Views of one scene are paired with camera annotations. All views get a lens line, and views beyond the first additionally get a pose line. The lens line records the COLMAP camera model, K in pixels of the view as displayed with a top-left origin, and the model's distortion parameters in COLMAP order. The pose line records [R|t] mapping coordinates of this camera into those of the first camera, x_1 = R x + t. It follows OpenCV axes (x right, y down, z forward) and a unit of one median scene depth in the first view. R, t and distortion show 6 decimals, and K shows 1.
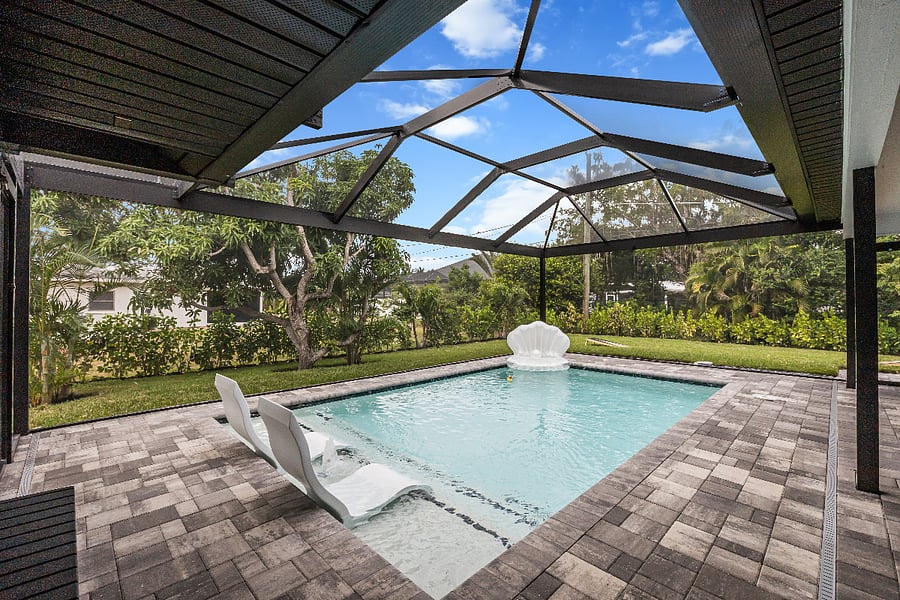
lens RADIAL K [[386.5, 0, 450.0], [0, 386.5, 300.0], [0, 0, 1]] dist [-0.001748, -0.000205]
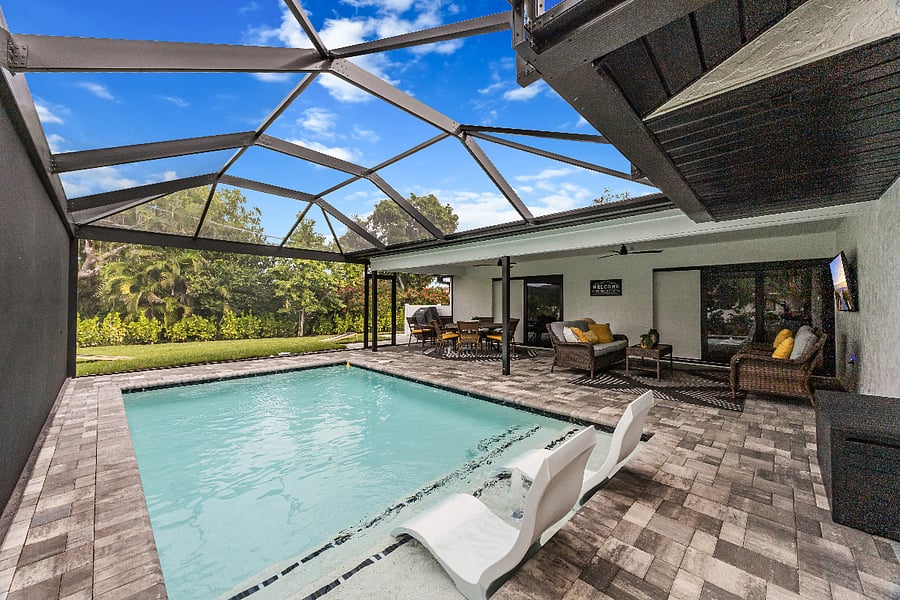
lens RADIAL K [[338.3, 0, 450.0], [0, 338.3, 300.0], [0, 0, 1]] dist [0.007816, -0.000055]
pose [[-0.020258, 0.016518, 0.999658, -1.177574], [-0.010484, 0.999805, -0.016733, 0.007184], [-0.999740, -0.010819, -0.020081, 1.295196]]
